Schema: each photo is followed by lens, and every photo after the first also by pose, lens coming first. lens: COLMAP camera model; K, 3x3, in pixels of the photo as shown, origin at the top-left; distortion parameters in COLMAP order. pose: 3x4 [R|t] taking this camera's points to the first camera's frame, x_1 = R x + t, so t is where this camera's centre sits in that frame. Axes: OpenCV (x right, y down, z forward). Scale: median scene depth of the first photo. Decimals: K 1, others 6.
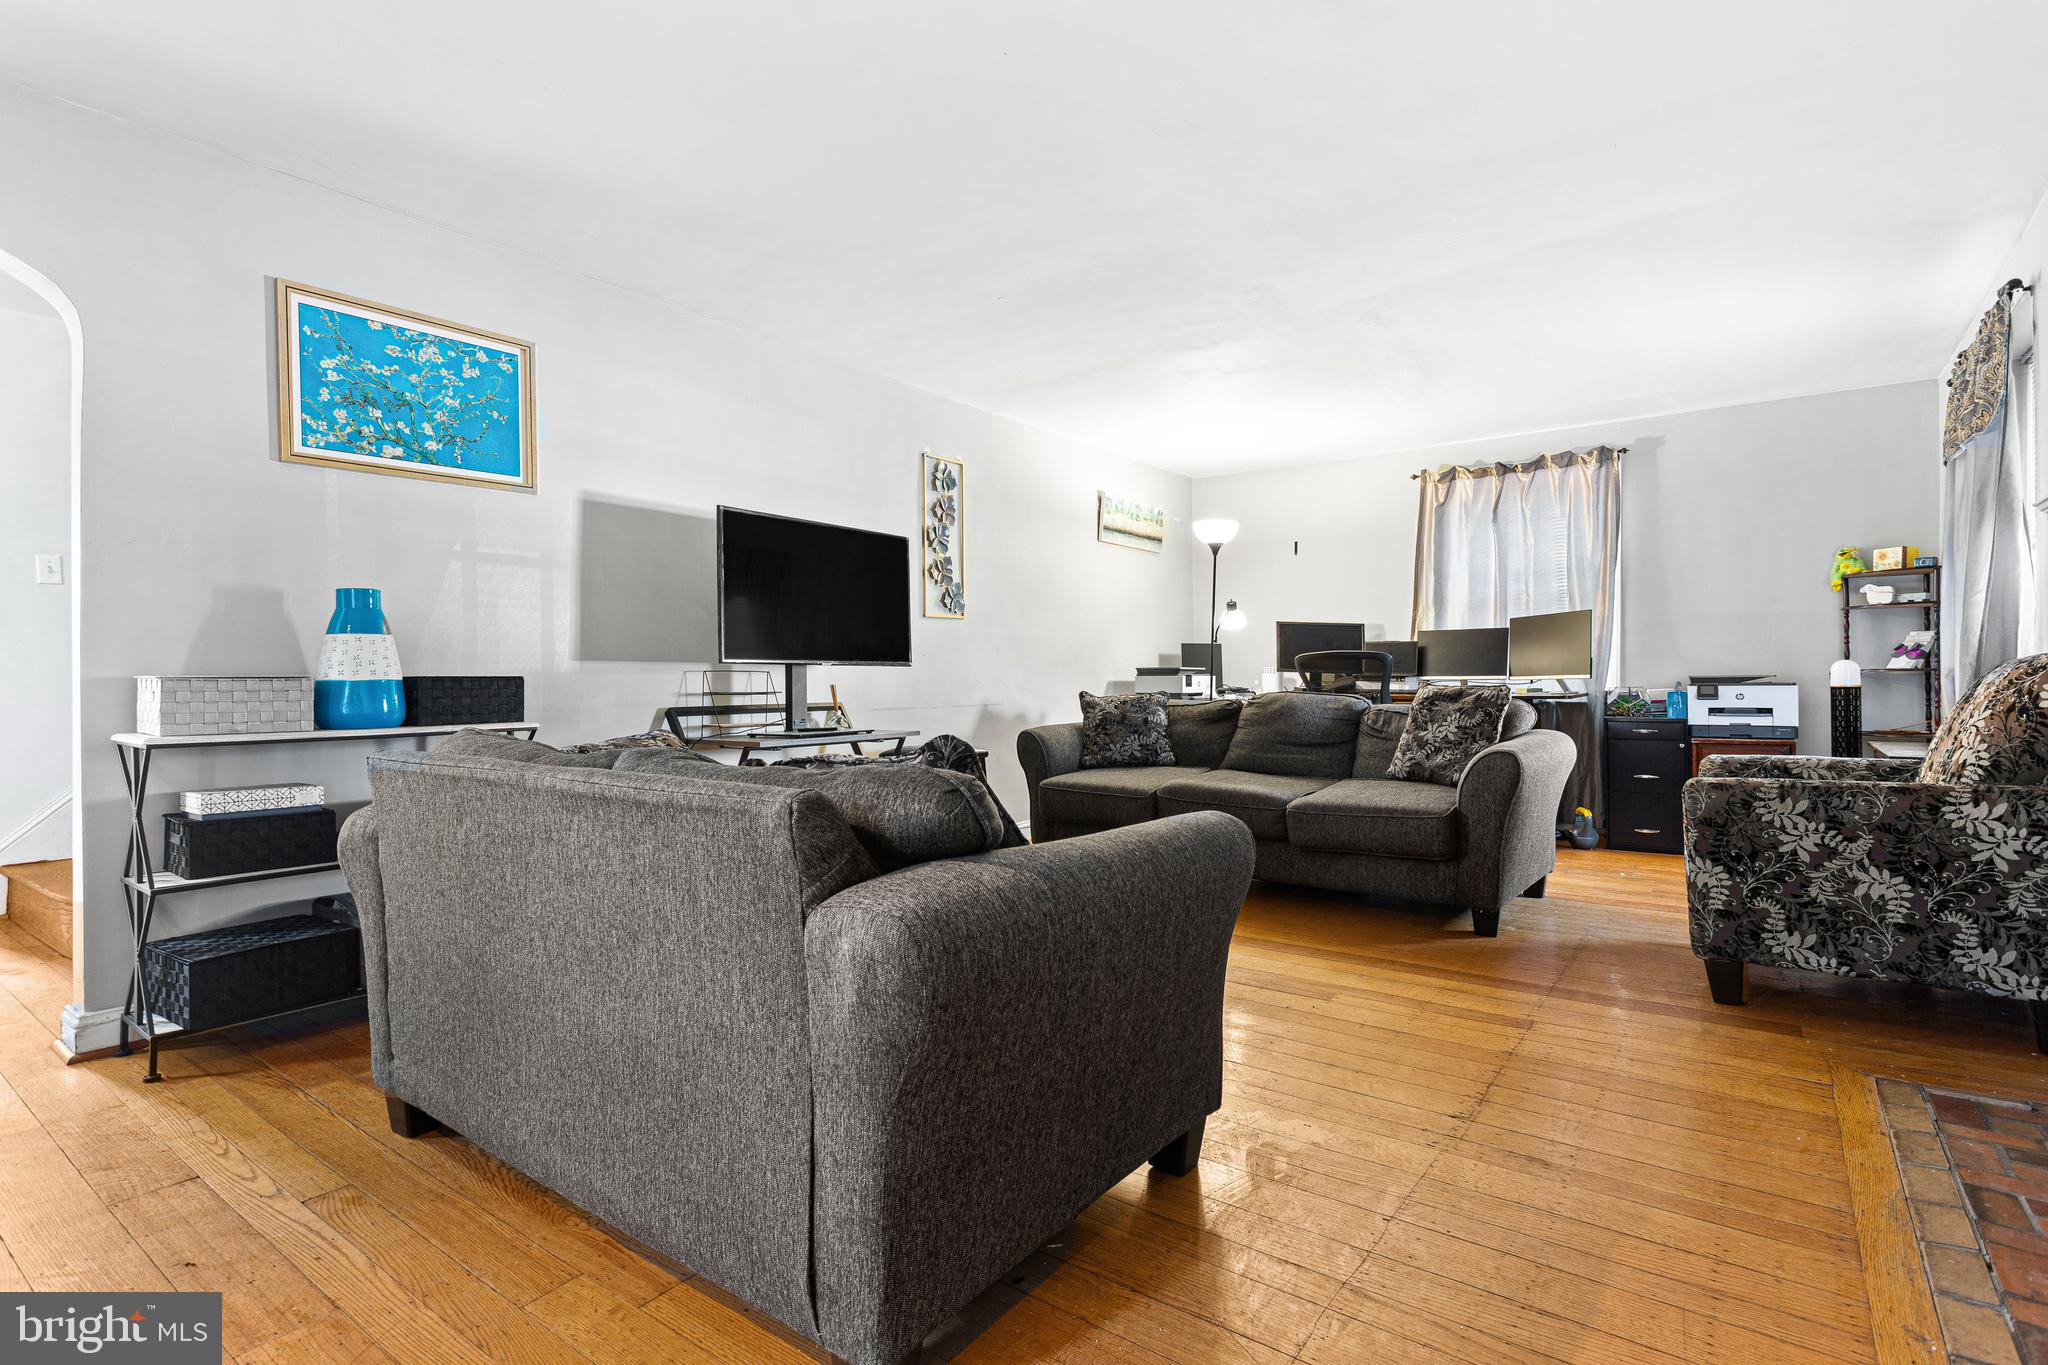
lens RADIAL K [[992.4, 0, 1025.2], [0, 992.4, 679.1], [0, 0, 1]] dist [0.002266, 0.000075]
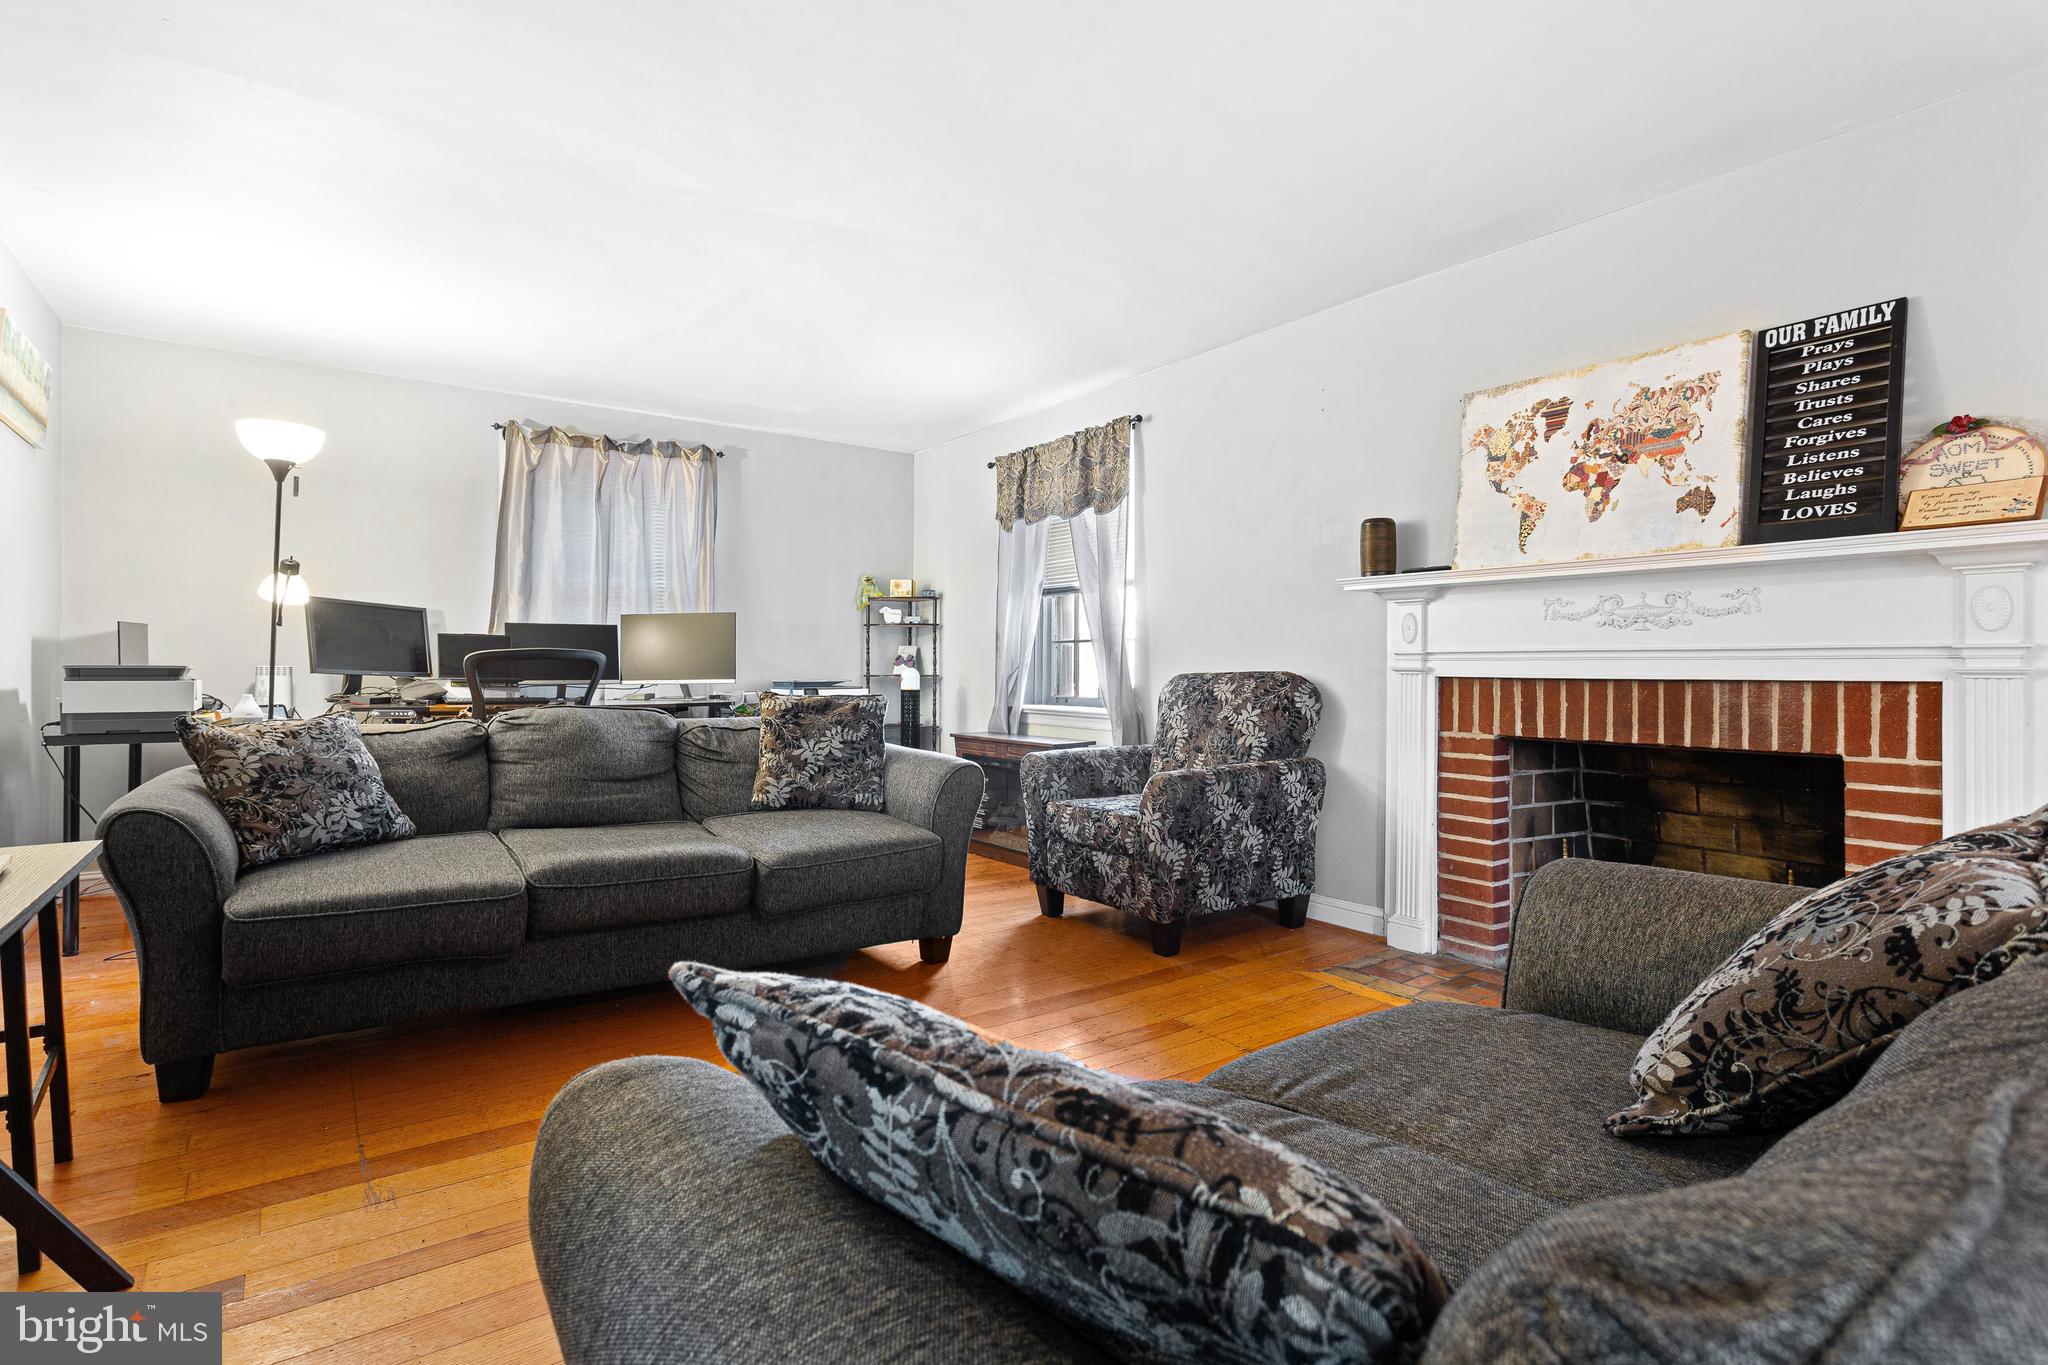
lens RADIAL K [[992.4, 0, 1027.1], [0, 992.4, 675.7], [0, 0, 1]] dist [0.002266, 0.000075]
pose [[0.300115, 0.001879, 0.953901, -0.469951], [-0.003811, 0.999992, -0.000771, -0.014358], [-0.953895, -0.003404, 0.300120, 0.738210]]
